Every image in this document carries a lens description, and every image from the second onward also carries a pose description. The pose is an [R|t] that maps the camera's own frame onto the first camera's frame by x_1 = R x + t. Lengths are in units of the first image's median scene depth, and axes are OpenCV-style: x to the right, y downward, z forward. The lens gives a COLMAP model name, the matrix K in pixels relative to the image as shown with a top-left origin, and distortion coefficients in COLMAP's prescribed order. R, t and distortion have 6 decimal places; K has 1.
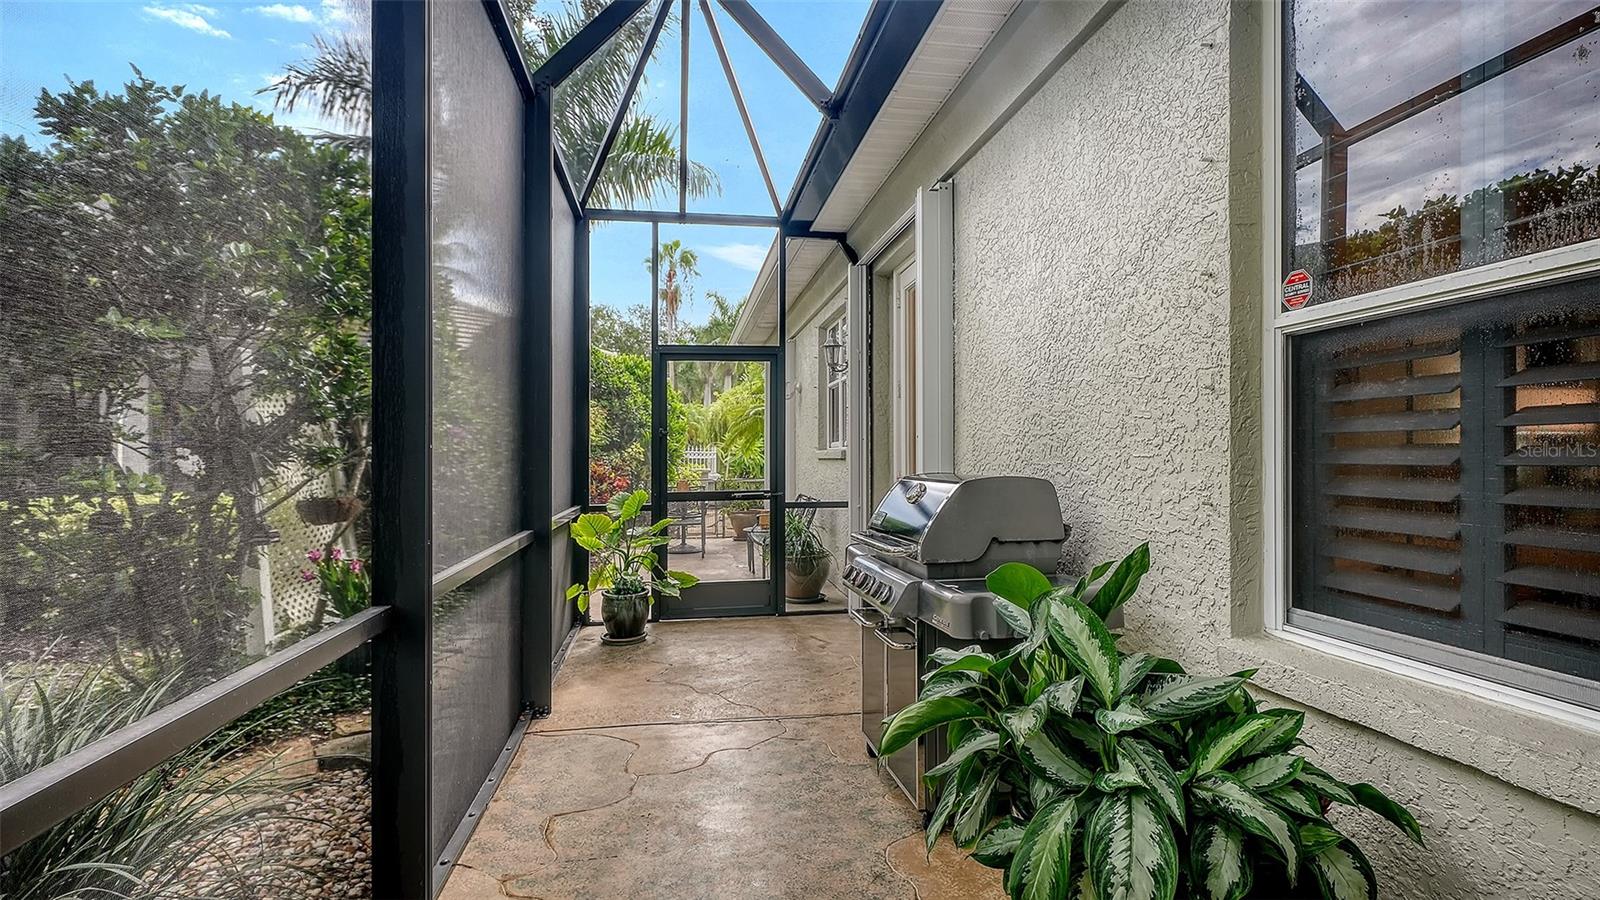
lens RADIAL K [[799.4, 0, 799.2], [0, 799.4, 451.2], [0, 0, 1]] dist [0.006075, 0.000253]
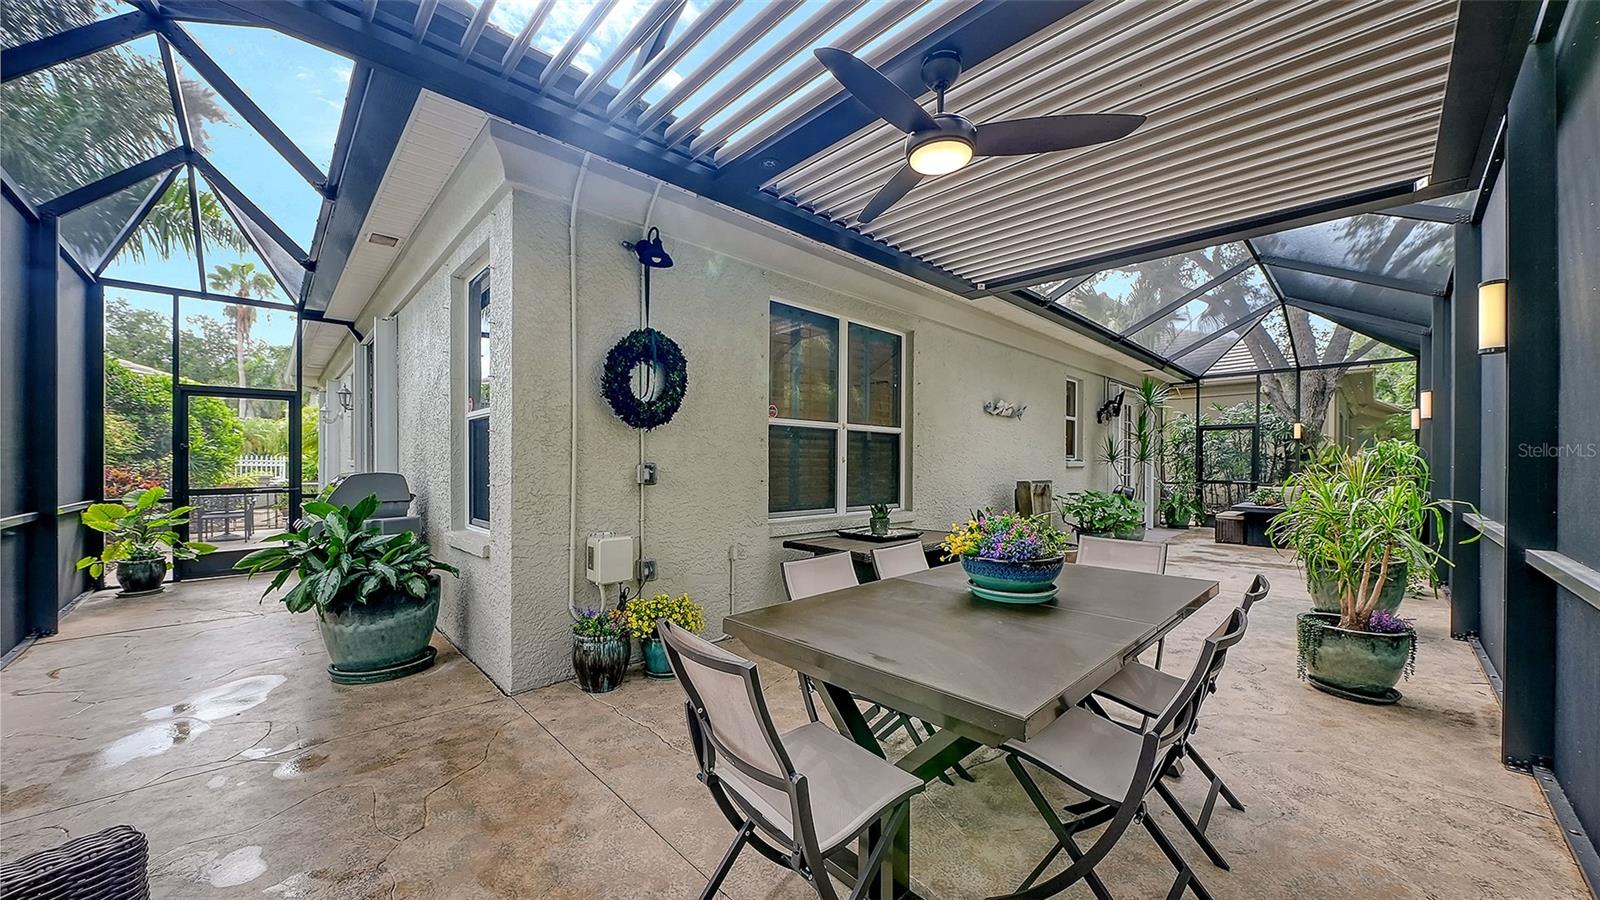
lens RADIAL K [[559.7, 0, 803.0], [0, 559.7, 467.3], [0, 0, 1]] dist [-0.002081, -0.000242]
pose [[0.812297, 0.000526, 0.583244, 0.150571], [-0.005955, 0.999955, 0.007391, -0.000852], [-0.583214, -0.009477, 0.812263, -0.461434]]
